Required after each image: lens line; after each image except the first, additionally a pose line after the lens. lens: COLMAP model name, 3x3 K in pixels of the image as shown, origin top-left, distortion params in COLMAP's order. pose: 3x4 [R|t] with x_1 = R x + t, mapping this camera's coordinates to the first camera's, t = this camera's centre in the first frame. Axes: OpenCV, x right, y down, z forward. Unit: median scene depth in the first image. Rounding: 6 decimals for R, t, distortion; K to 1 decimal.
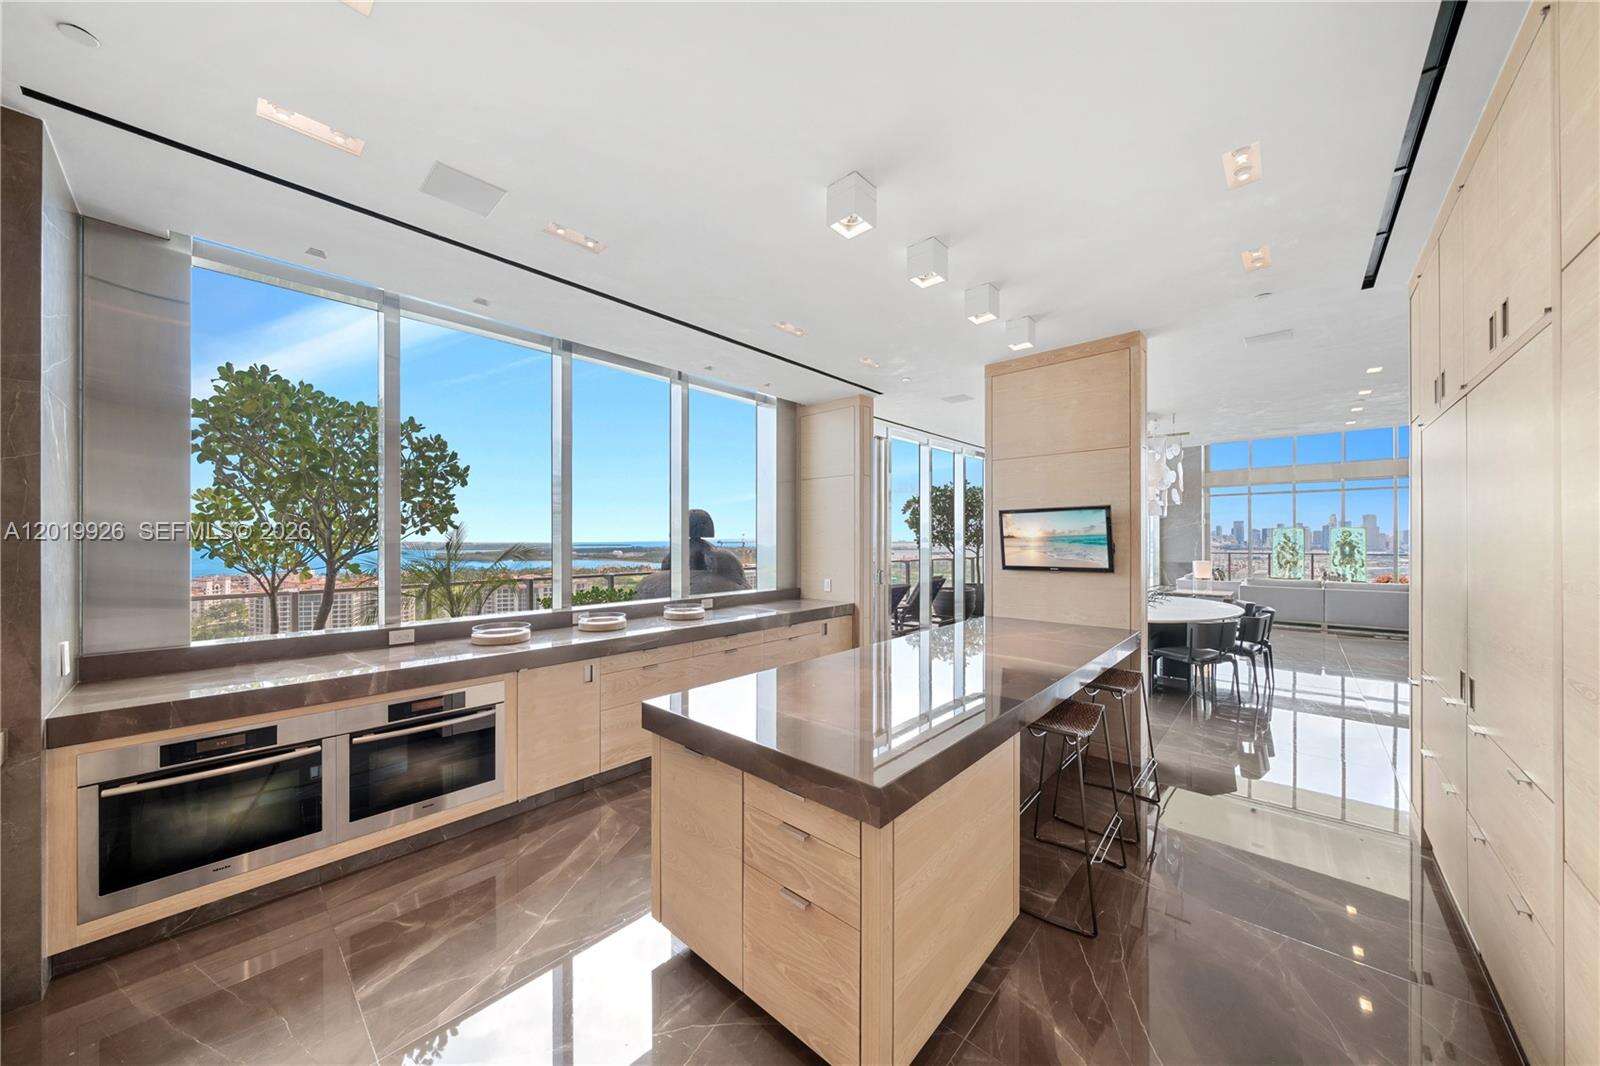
lens RADIAL K [[545.4, 0, 805.0], [0, 545.4, 536.4], [0, 0, 1]] dist [-0.008290, -0.000031]
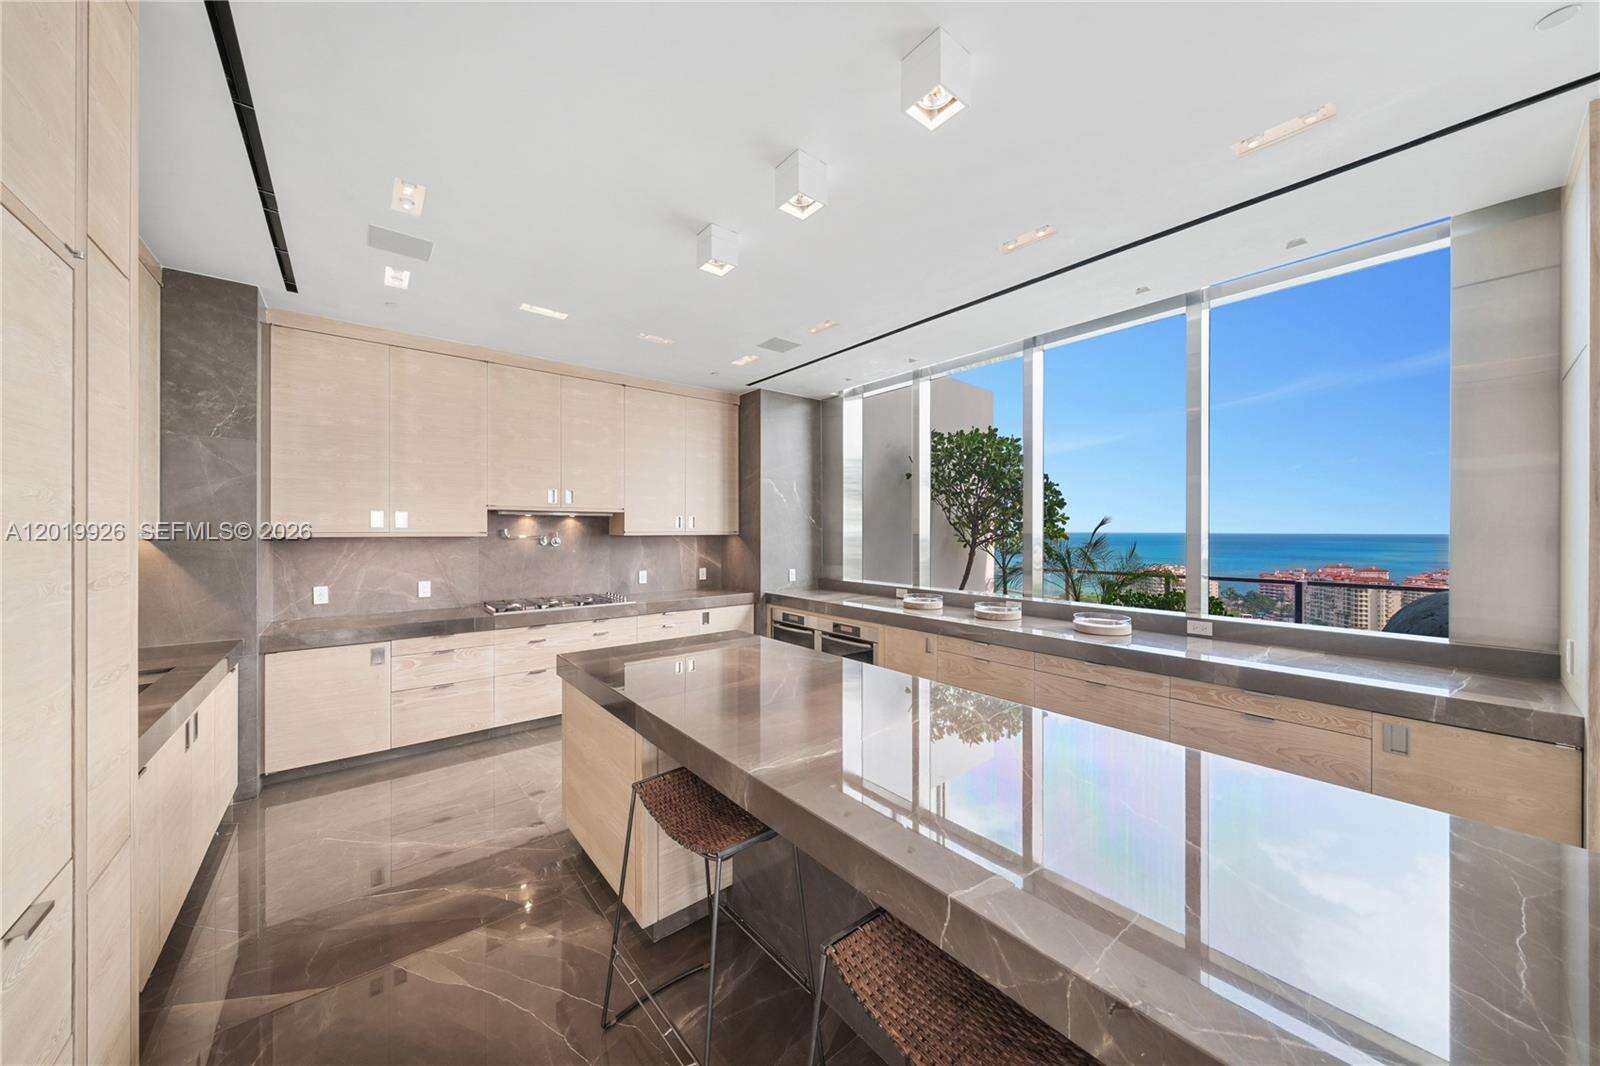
lens RADIAL K [[545.4, 0, 794.1], [0, 545.4, 530.0], [0, 0, 1]] dist [-0.008290, -0.000031]
pose [[-0.138572, 0.003400, -0.990347, 0.723804], [-0.000658, 0.999994, 0.003525, -0.003137], [0.990352, 0.001140, -0.138568, 0.772666]]
